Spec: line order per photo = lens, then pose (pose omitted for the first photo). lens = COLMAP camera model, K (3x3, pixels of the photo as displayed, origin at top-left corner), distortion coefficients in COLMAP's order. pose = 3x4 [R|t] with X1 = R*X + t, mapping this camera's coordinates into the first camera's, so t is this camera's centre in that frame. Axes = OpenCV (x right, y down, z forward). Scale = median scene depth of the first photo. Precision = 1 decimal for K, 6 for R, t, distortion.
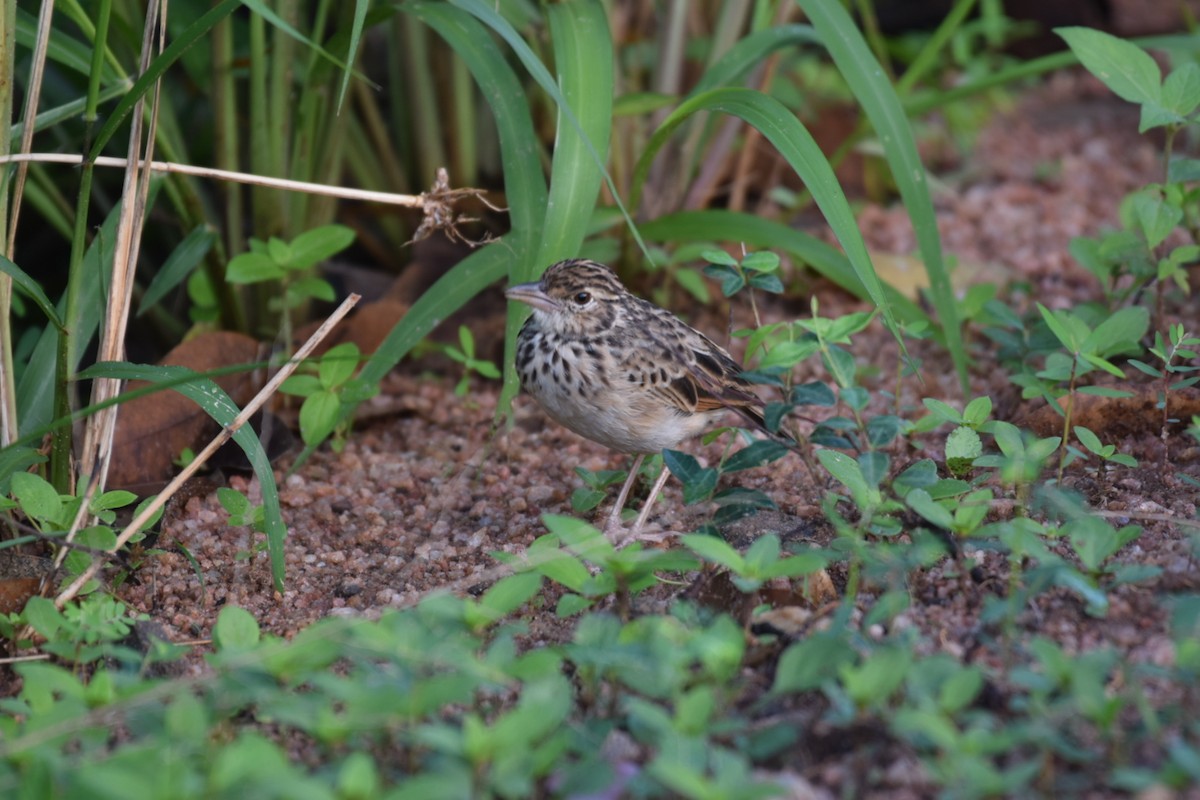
lens RADIAL K [[549.5, 0, 600.0], [0, 549.5, 400.0], [0, 0, 1]] dist [-0.000032, 0.000084]
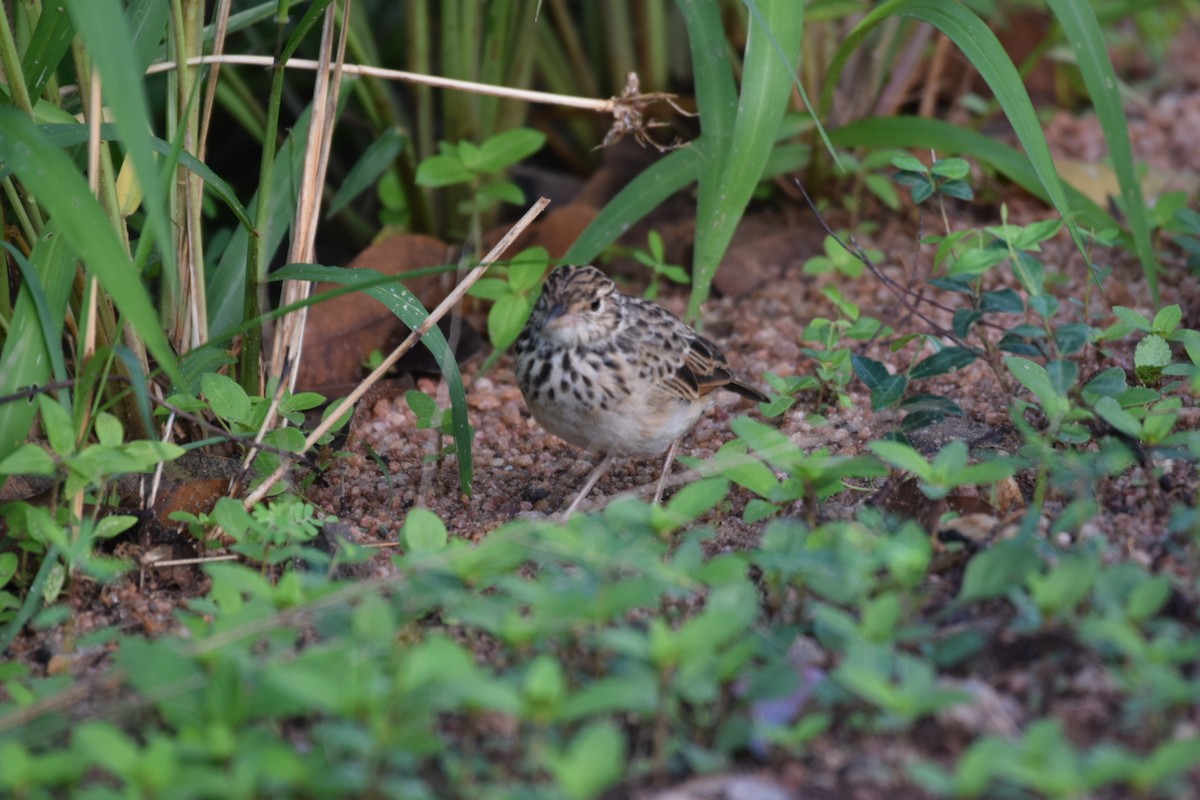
lens RADIAL K [[549.5, 0, 600.0], [0, 549.5, 400.0], [0, 0, 1]] dist [-0.000032, 0.000084]
pose [[0.999967, 0.007641, -0.002599, -0.339635], [-0.007638, 0.999970, 0.001205, 0.173274], [0.002608, -0.001185, 0.999996, -0.000916]]
